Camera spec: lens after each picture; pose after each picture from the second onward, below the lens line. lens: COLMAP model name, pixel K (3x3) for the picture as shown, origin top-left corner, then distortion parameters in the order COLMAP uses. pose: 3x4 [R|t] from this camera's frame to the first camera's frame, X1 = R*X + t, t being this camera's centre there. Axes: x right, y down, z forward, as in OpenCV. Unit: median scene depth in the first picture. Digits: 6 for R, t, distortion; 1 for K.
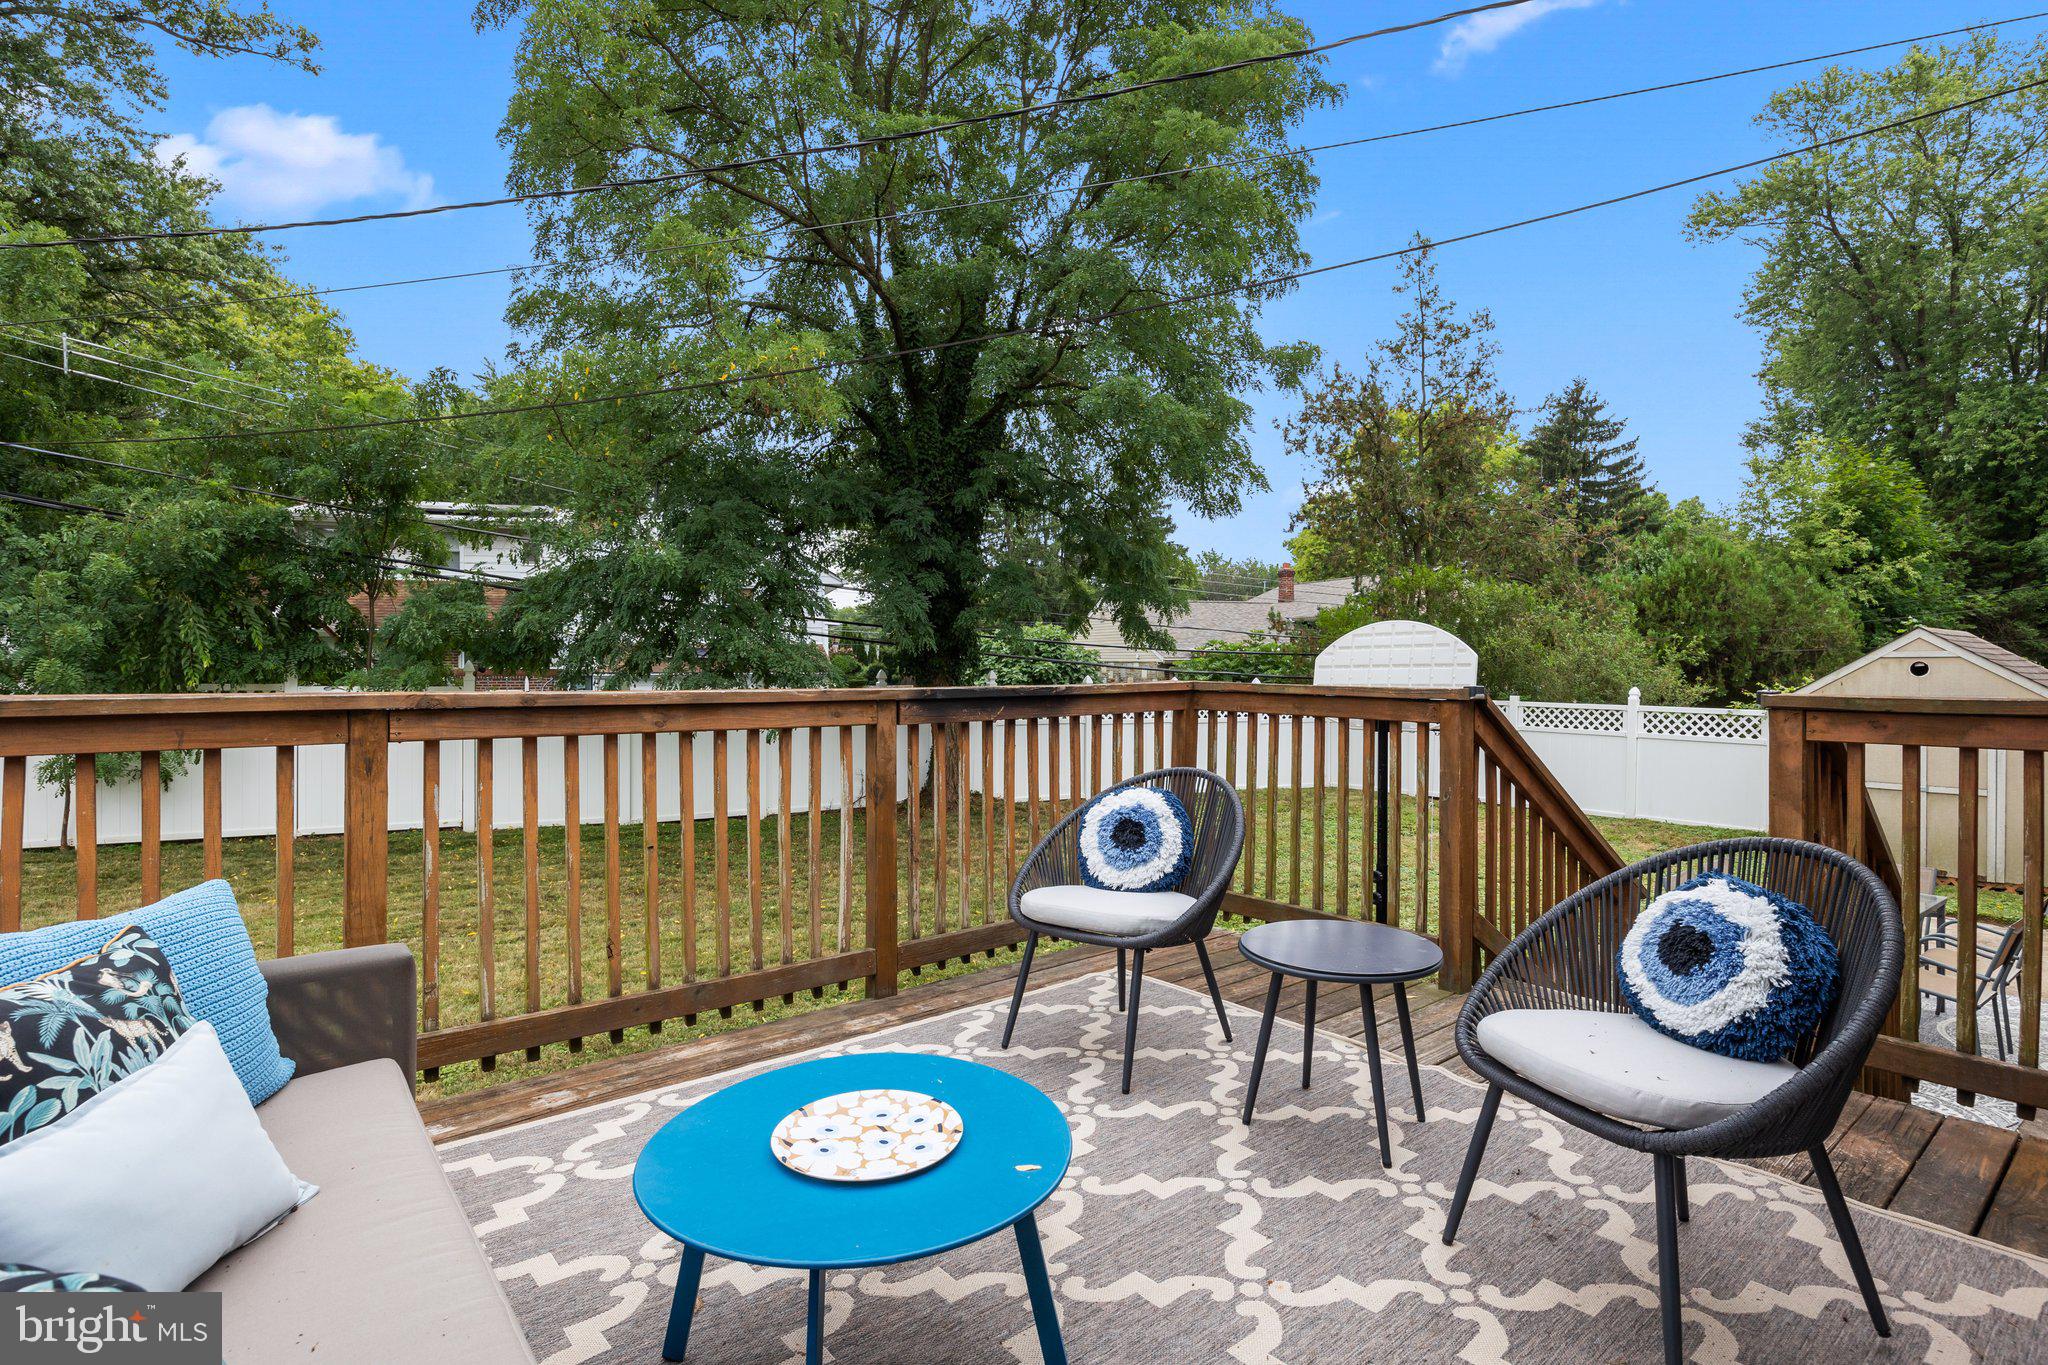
lens RADIAL K [[1118.8, 0, 1022.5], [0, 1118.8, 668.6], [0, 0, 1]] dist [-0.004499, -0.001026]
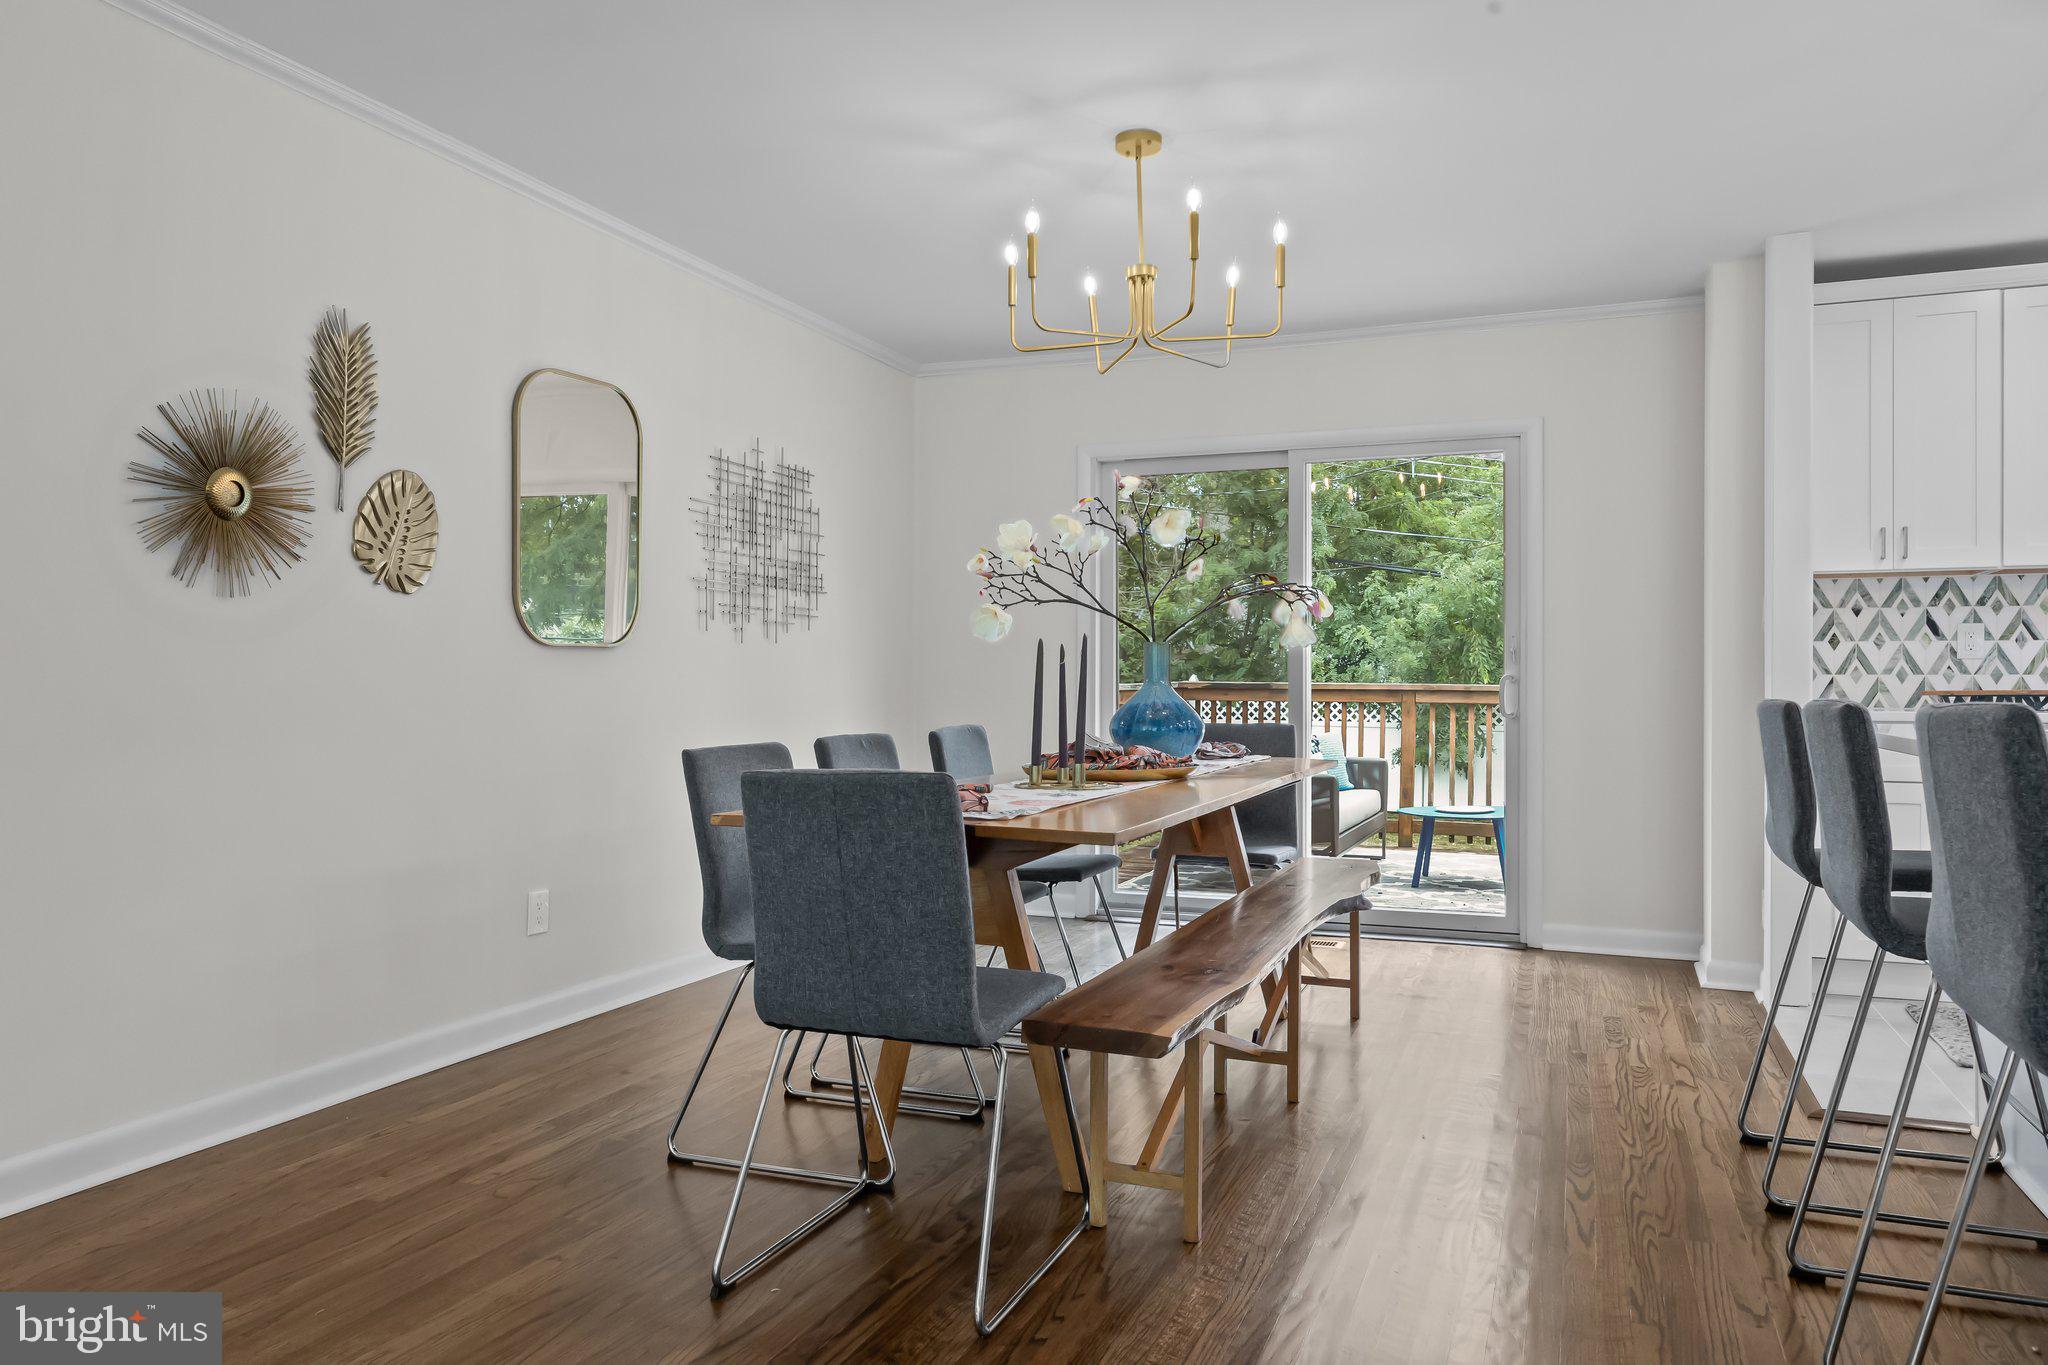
lens RADIAL K [[1382.6, 0, 1026.7], [0, 1382.6, 688.6], [0, 0, 1]] dist [-0.002862, 0.001410]
pose [[0.438986, 0.005983, -0.898474, 0.536979], [-0.012833, 0.999918, 0.000389, 0.010893], [0.898402, 0.011359, 0.439026, -0.233507]]
